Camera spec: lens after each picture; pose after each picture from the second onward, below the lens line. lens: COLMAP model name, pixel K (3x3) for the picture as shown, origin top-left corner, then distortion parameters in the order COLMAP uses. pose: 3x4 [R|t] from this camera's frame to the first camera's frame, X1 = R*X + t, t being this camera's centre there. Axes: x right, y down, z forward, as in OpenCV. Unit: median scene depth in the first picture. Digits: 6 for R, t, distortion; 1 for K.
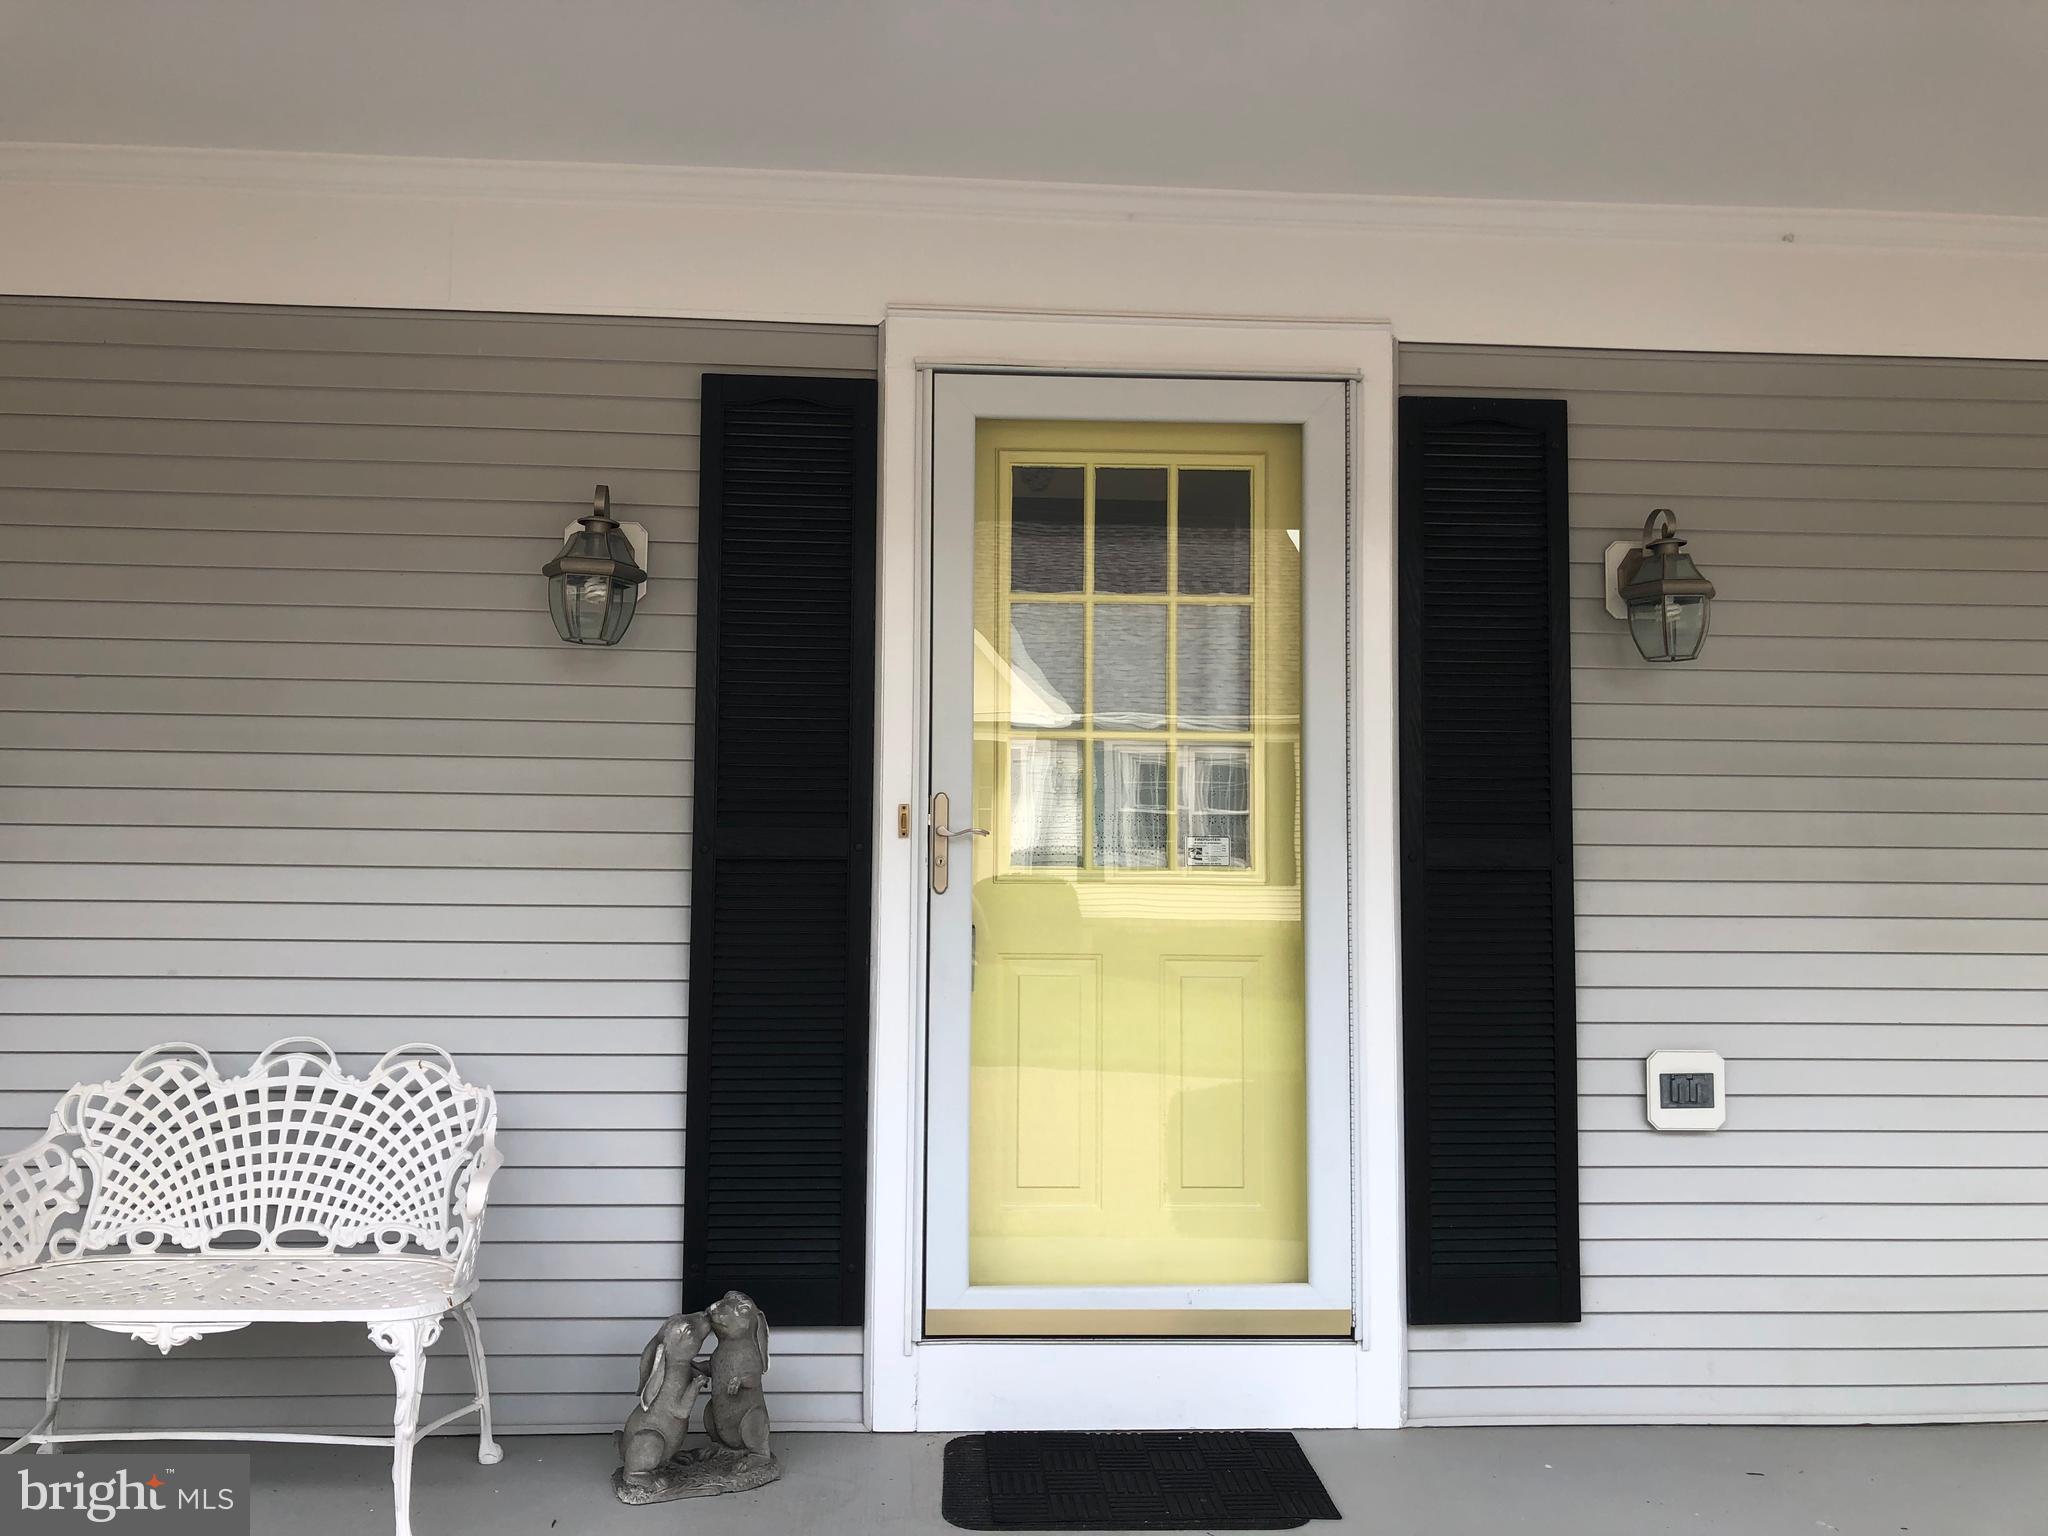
lens RADIAL K [[1678.3, 0, 1026.5], [0, 1678.3, 767.4], [0, 0, 1]] dist [0.035835, -0.045559]
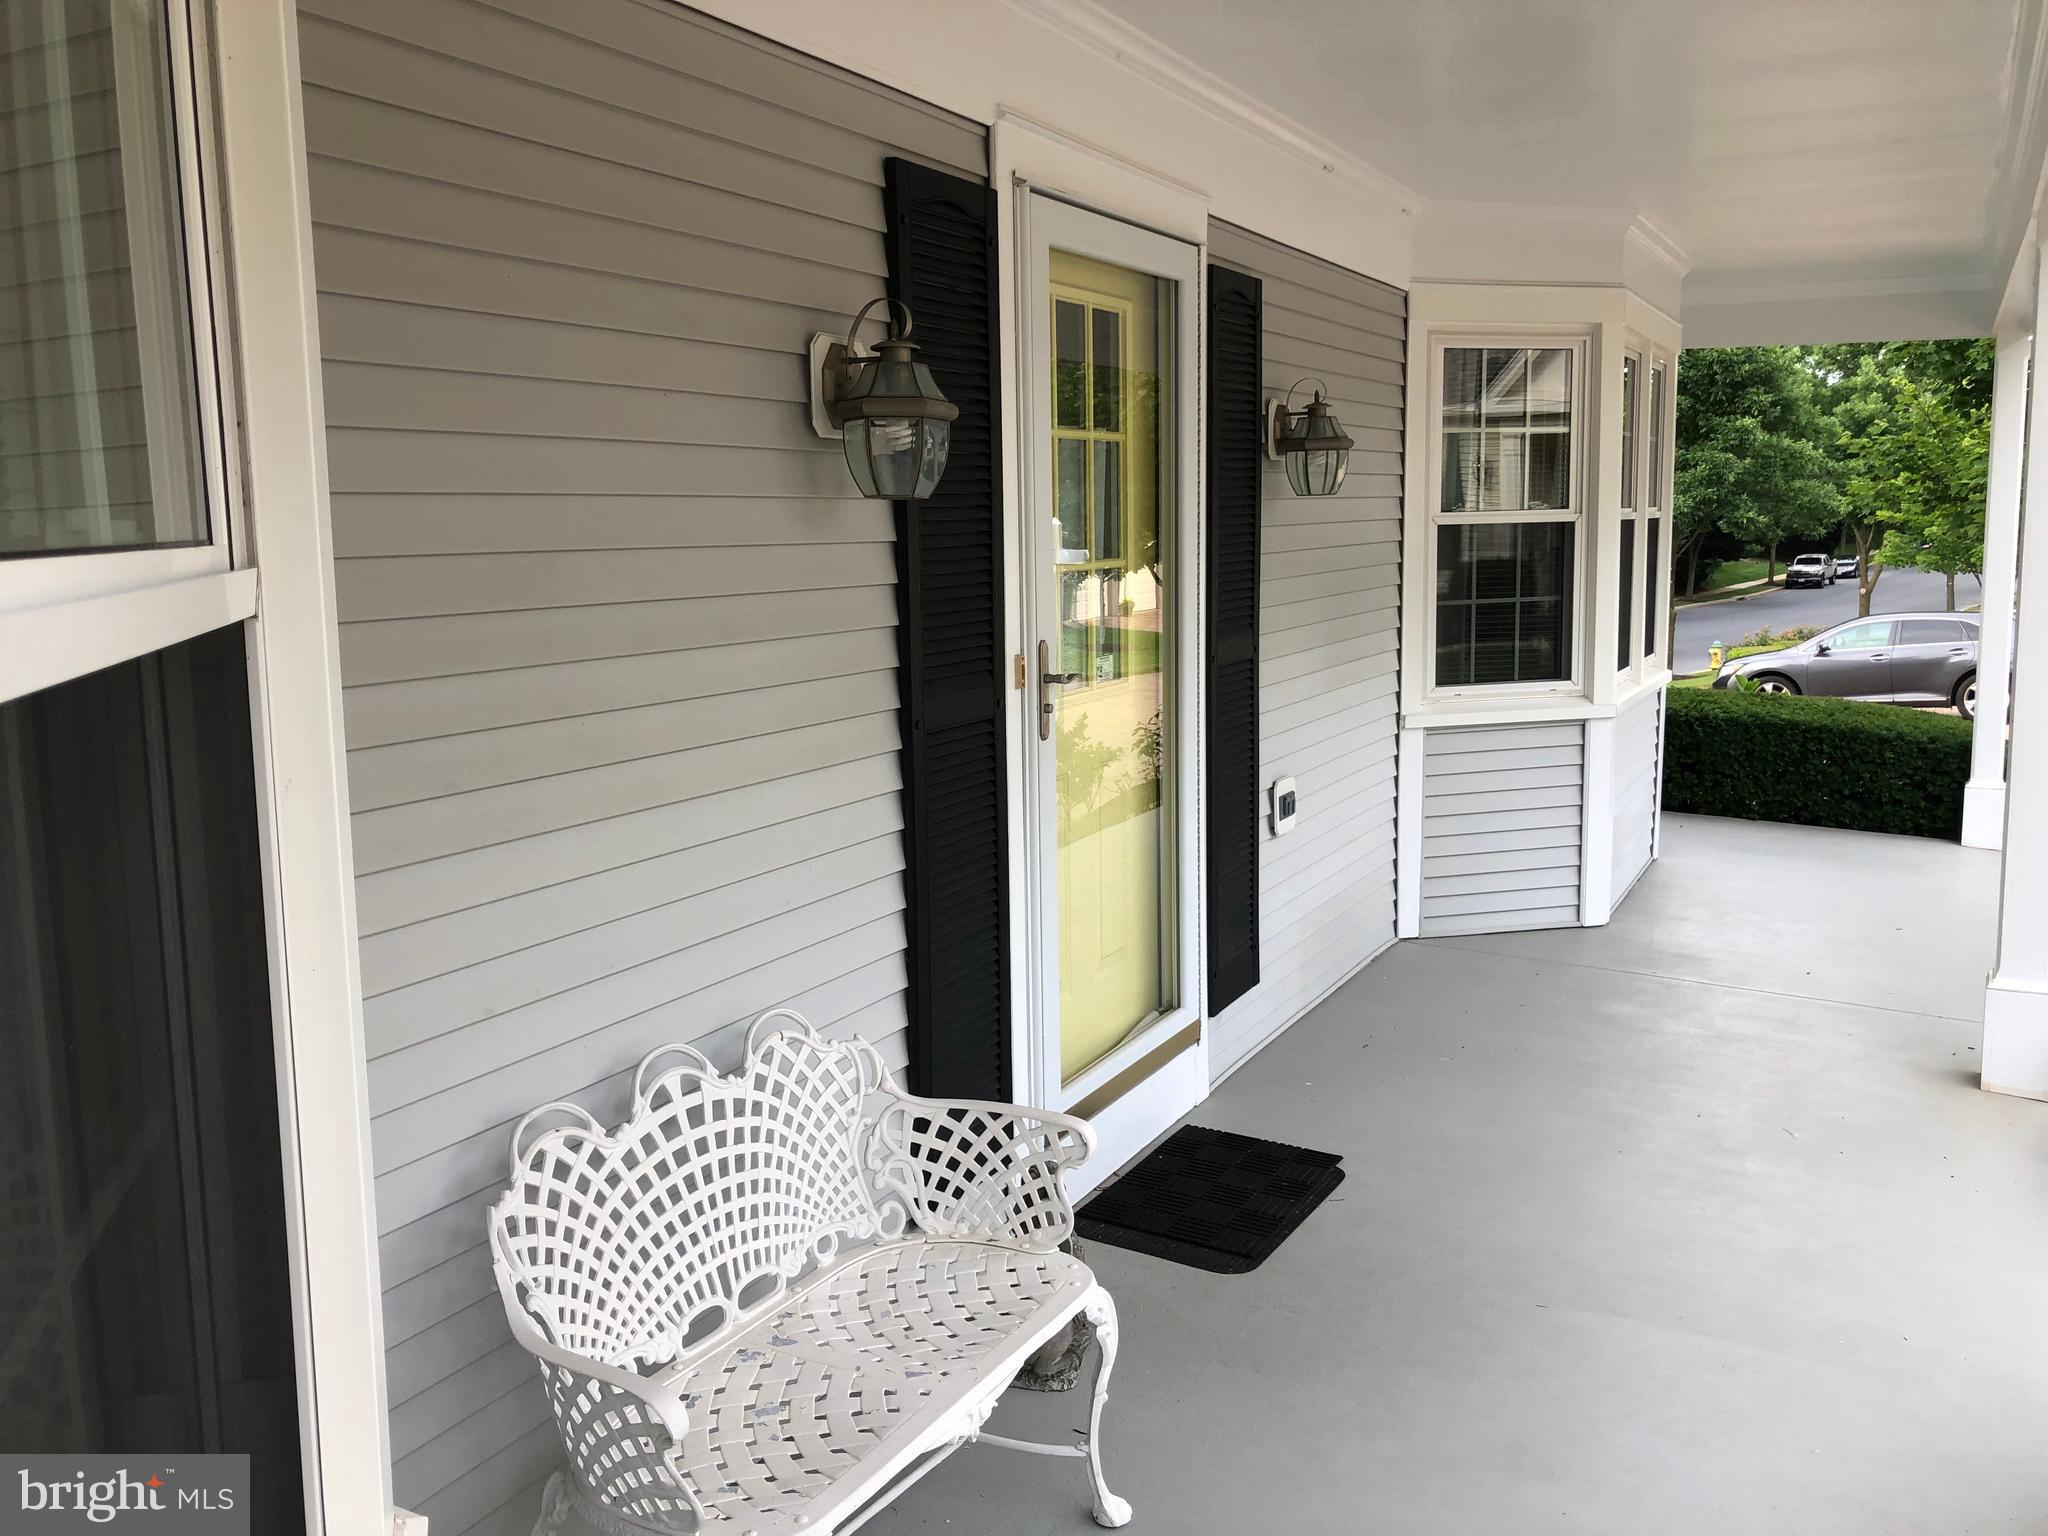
lens RADIAL K [[1678.3, 0, 1024.9], [0, 1678.3, 774.7], [0, 0, 1]] dist [0.035835, -0.045559]
pose [[0.531467, -0.151717, 0.833382, -0.928119], [-0.004886, 0.983264, 0.182119, -0.090012], [-0.847065, -0.100862, 0.521831, 0.492877]]
